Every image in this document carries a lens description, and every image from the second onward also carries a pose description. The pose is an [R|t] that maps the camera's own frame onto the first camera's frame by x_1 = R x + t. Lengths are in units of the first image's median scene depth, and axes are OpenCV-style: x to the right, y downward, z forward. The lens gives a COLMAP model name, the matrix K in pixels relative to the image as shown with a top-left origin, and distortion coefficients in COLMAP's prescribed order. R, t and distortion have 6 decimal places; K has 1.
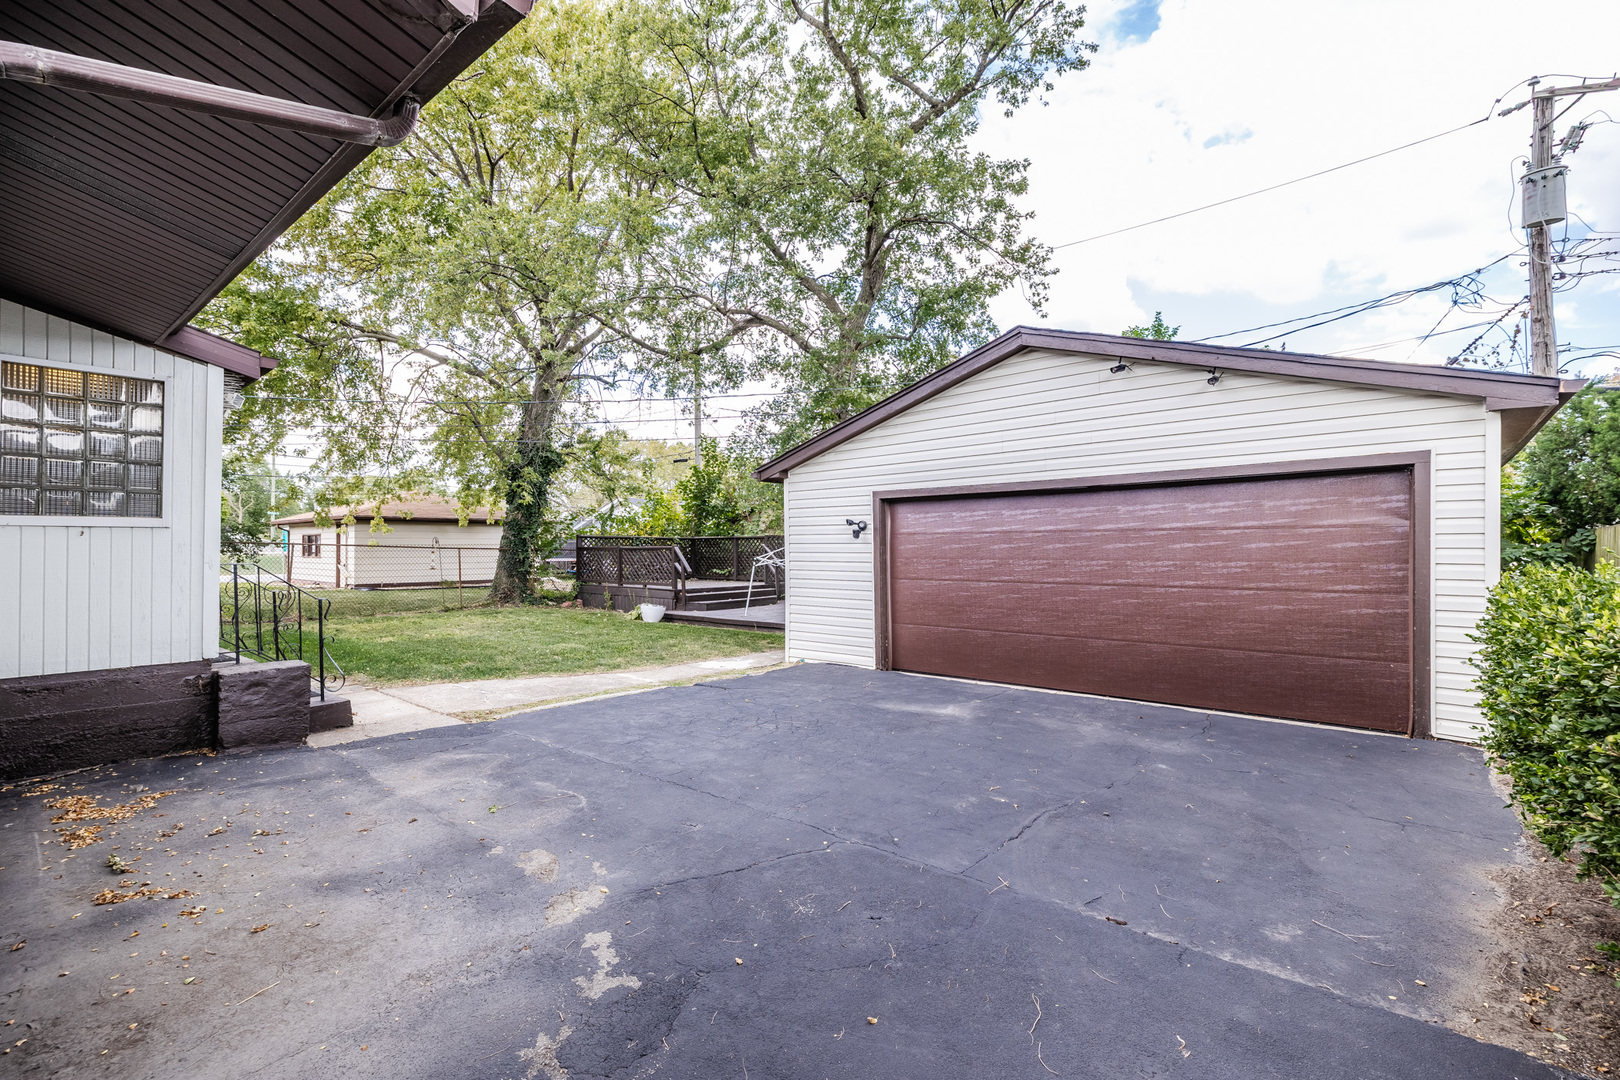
lens RADIAL K [[772.0, 0, 810.0], [0, 772.0, 540.0], [0, 0, 1]] dist [-0.007387, 0.001662]
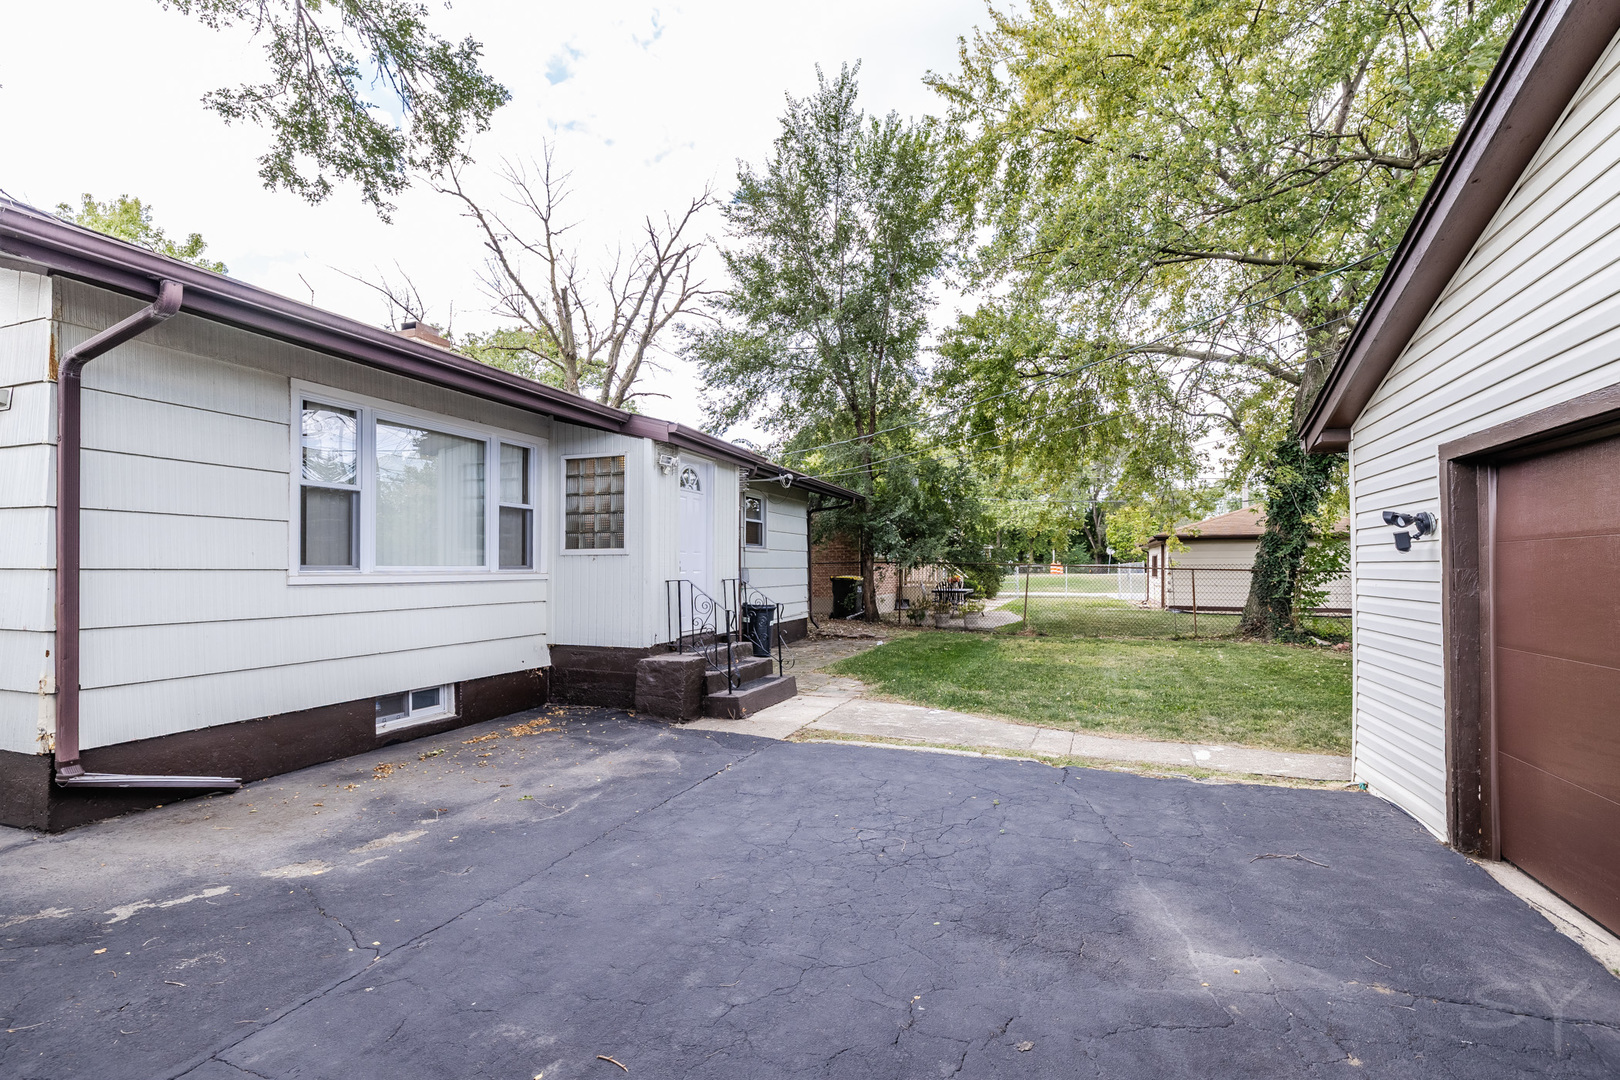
lens RADIAL K [[772.0, 0, 810.0], [0, 772.0, 540.0], [0, 0, 1]] dist [-0.007387, 0.001662]
pose [[0.307630, -0.033606, -0.950912, 0.794013], [0.008628, 0.999434, -0.032529, 0.007471], [0.951467, 0.001803, 0.307746, 1.017893]]
